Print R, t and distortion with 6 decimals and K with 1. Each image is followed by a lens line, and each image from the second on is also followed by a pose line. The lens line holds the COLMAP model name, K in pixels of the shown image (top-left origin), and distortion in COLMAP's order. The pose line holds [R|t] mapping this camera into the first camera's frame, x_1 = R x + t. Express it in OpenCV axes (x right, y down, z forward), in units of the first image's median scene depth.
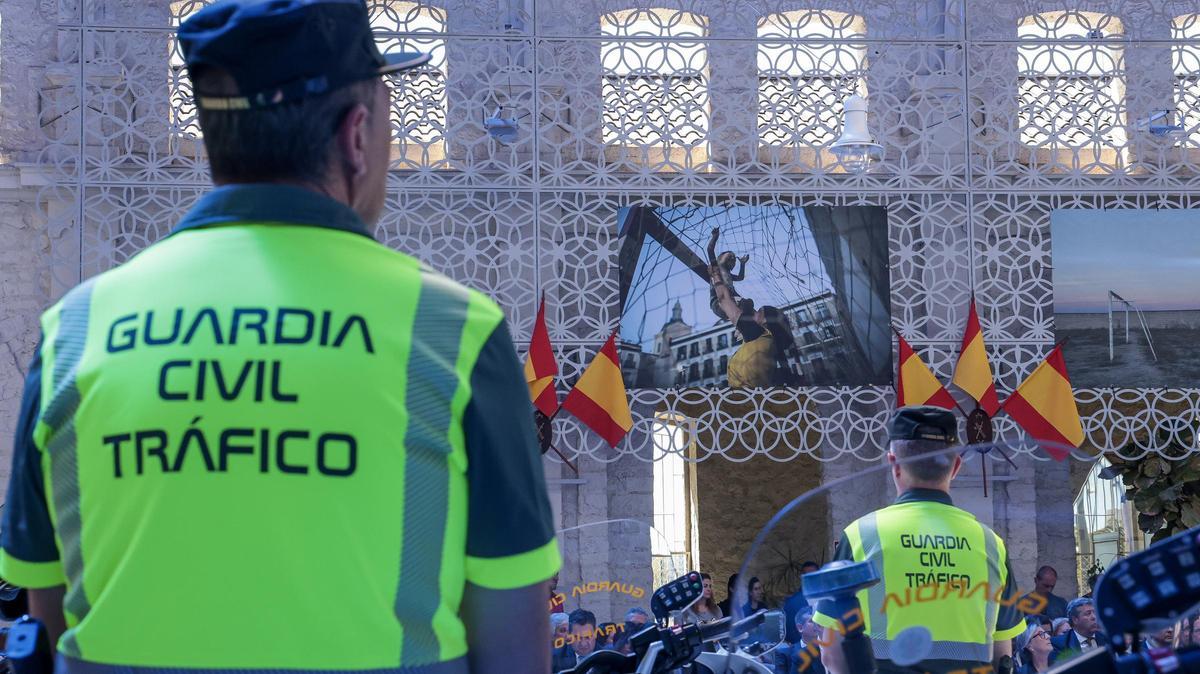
lens RADIAL K [[1569.5, 0, 598.7], [0, 1569.5, 376.3], [0, 0, 1]] dist [0.106380, 0.000000]
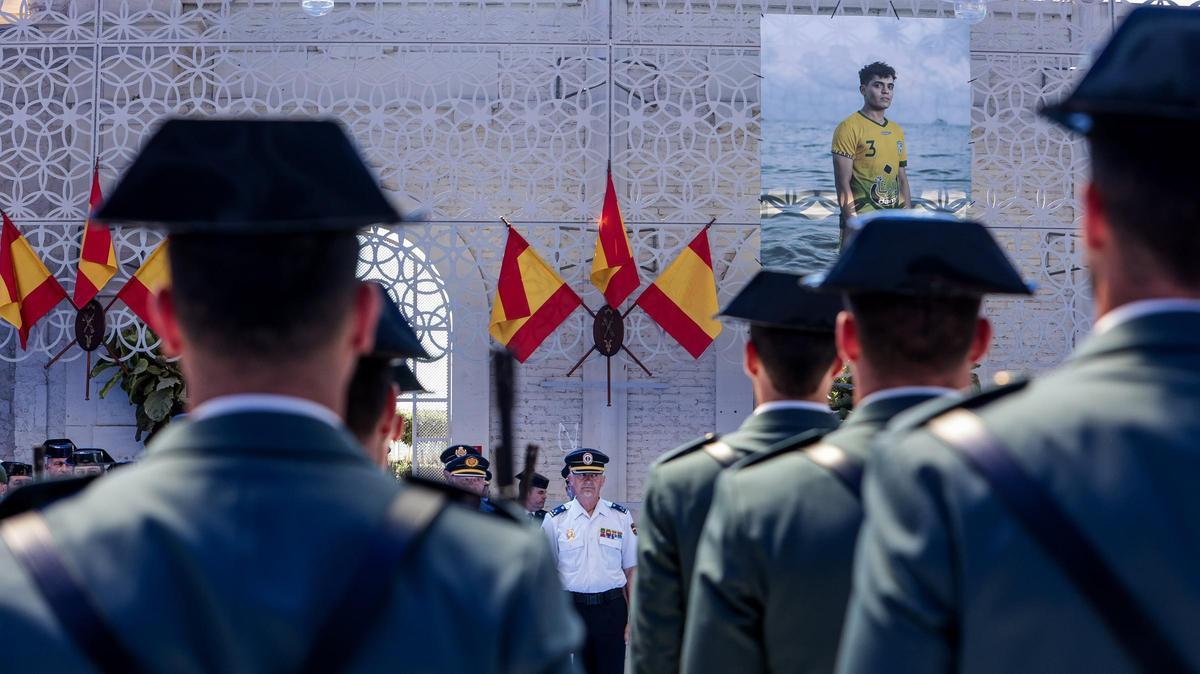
lens RADIAL K [[1840.4, 0, 600.5], [0, 1840.4, 346.6], [0, 0, 1]] dist [-0.205217, 0.000000]
pose [[0.998898, 0.011751, -0.045429, 0.549431], [-0.009693, 0.998928, 0.045265, -0.001416], [0.045912, -0.044775, 0.997941, 0.043635]]
